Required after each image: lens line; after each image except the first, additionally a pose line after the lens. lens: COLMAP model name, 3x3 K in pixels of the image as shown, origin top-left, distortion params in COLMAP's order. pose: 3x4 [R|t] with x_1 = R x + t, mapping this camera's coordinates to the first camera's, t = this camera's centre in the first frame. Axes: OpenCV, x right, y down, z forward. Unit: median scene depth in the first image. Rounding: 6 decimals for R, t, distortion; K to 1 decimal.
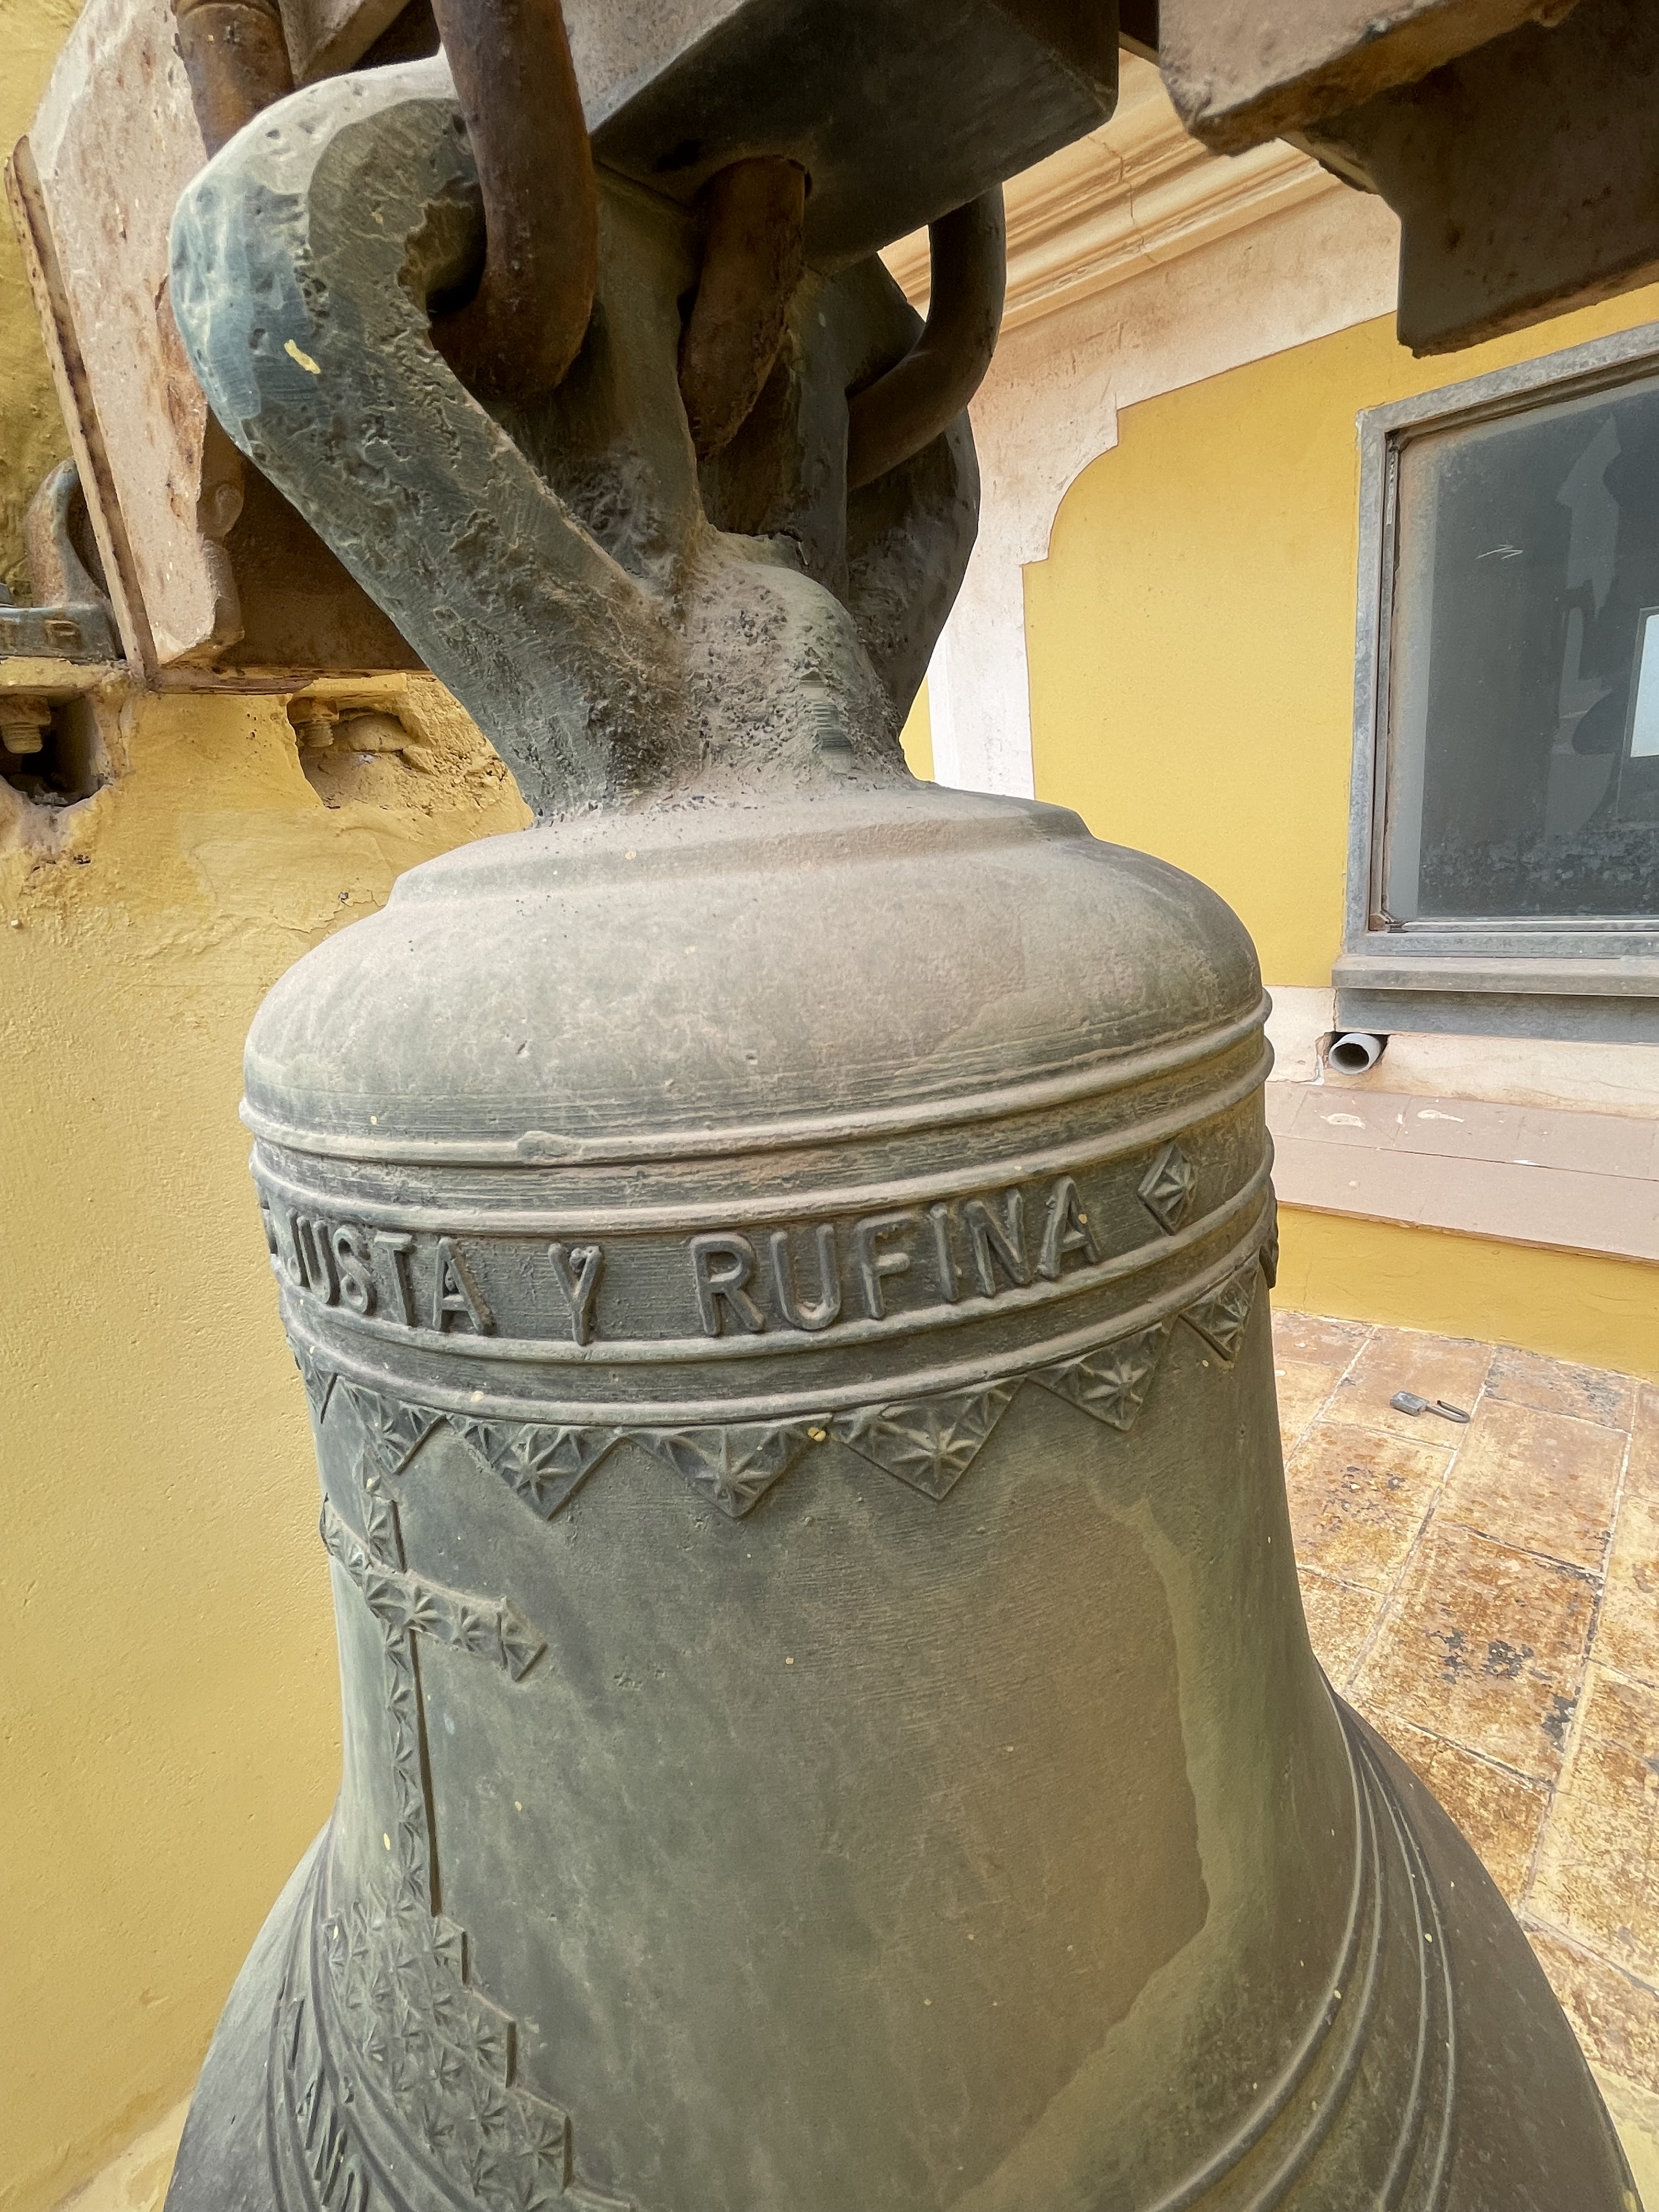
lens RADIAL K [[1027.2, 0, 828.9], [0, 1027.2, 1115.1], [0, 0, 1]] dist [0.000817, -0.006162]
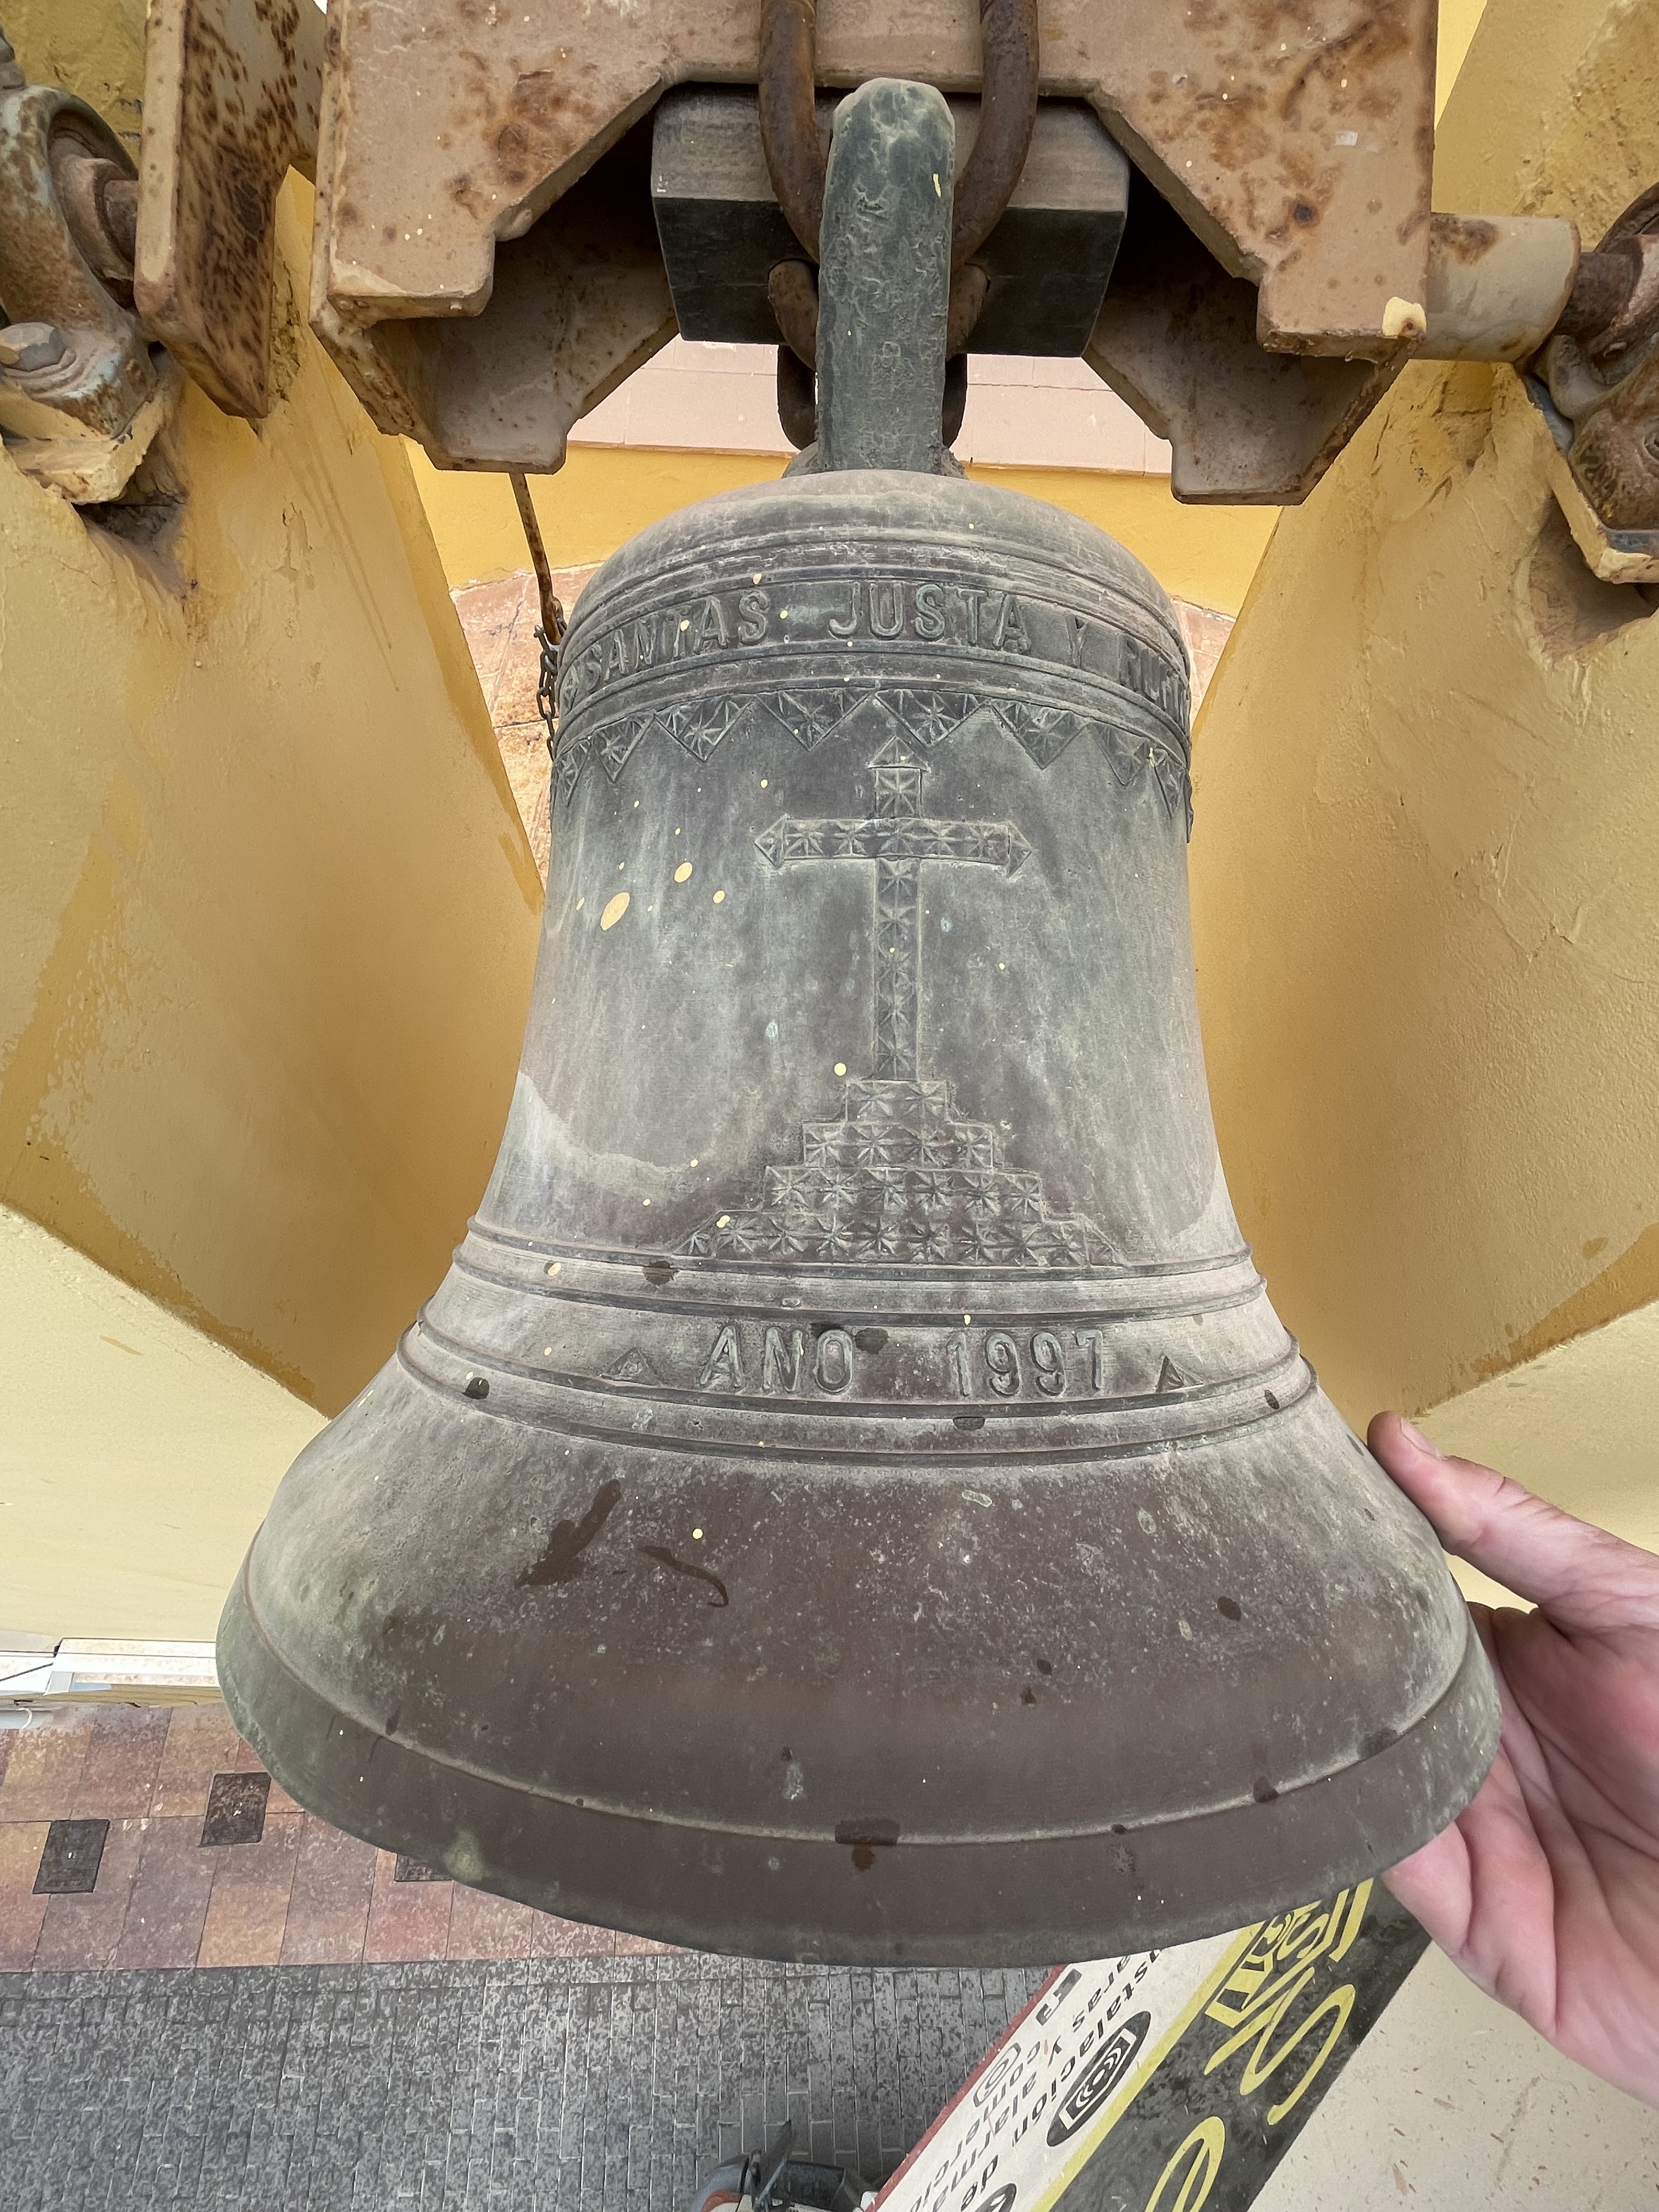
lens RADIAL K [[1027.2, 0, 828.9], [0, 1027.2, 1115.1], [0, 0, 1]] dist [0.000817, -0.006162]
pose [[0.751530, 0.121552, 0.648404, -0.152735], [0.063466, 0.964998, -0.254461, 0.131262], [-0.656639, 0.232387, 0.717511, 0.011784]]
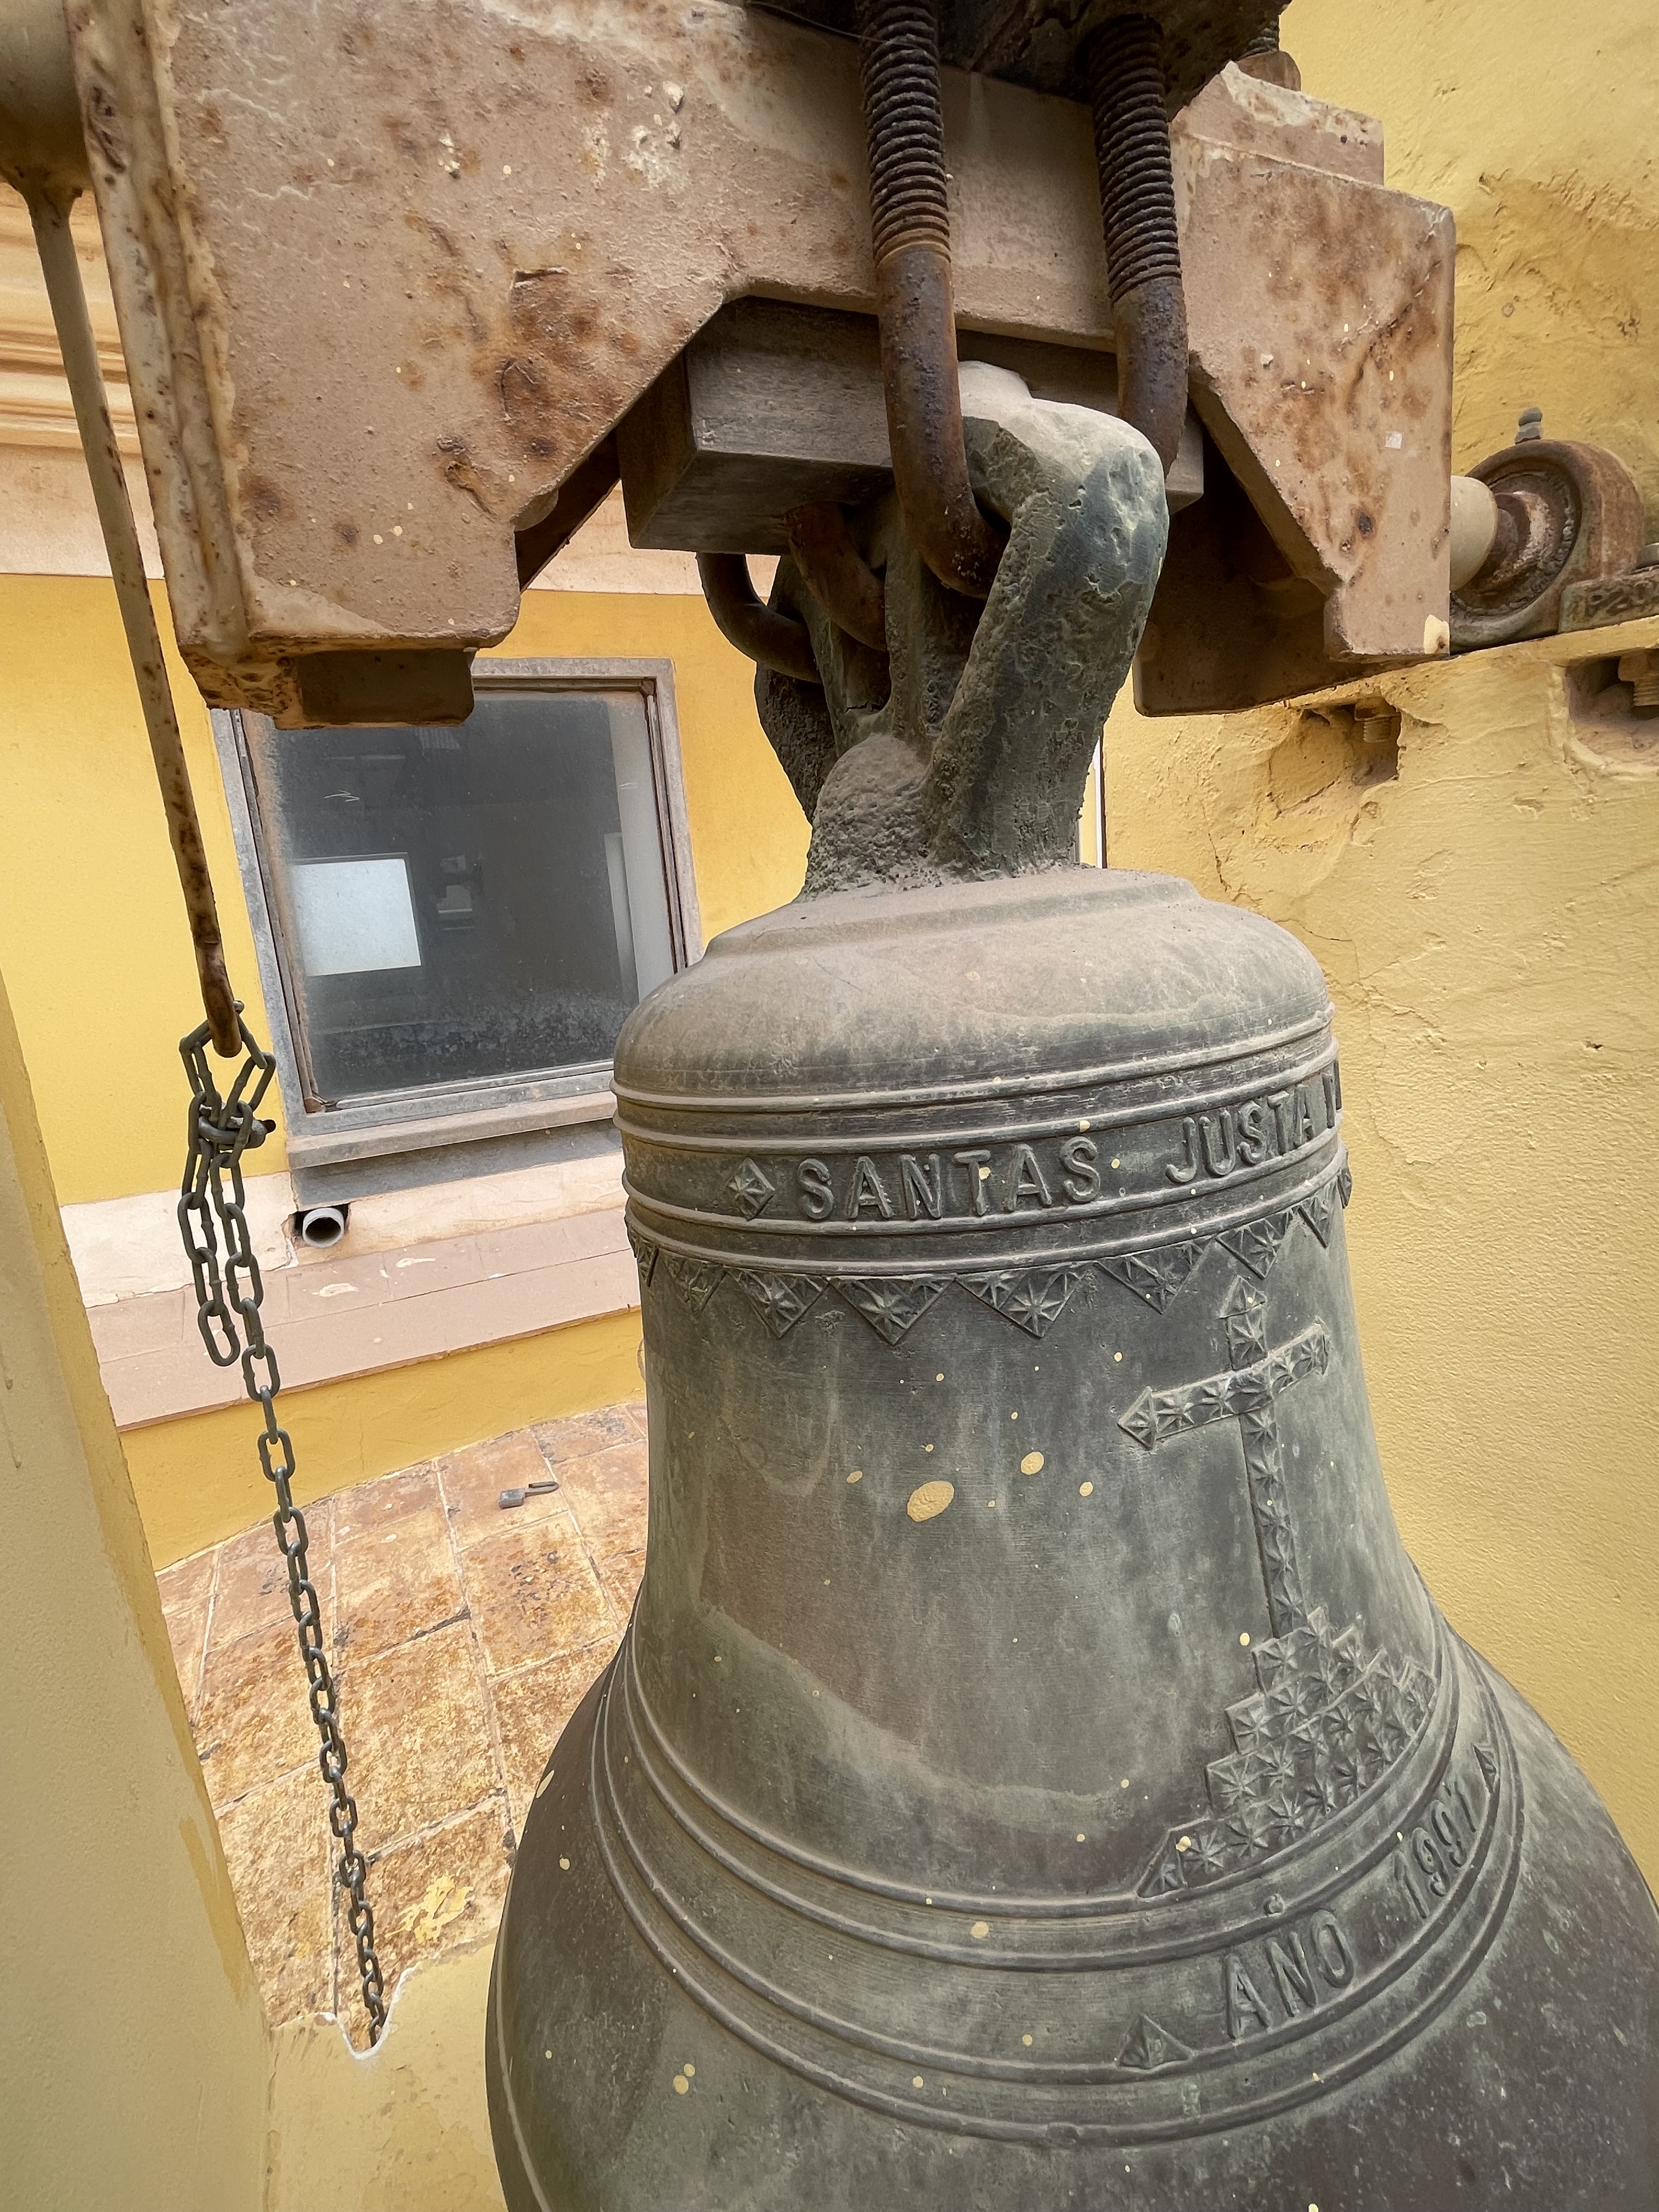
lens RADIAL K [[1004.7, 0, 829.5], [0, 1004.7, 1106.0], [0, 0, 1]] dist [-0.019094, 0.005656]
pose [[0.427525, -0.112537, 0.896971, -0.199027], [0.296463, 0.954802, -0.021511, -0.003597], [-0.854009, 0.275115, 0.441565, 0.086420]]
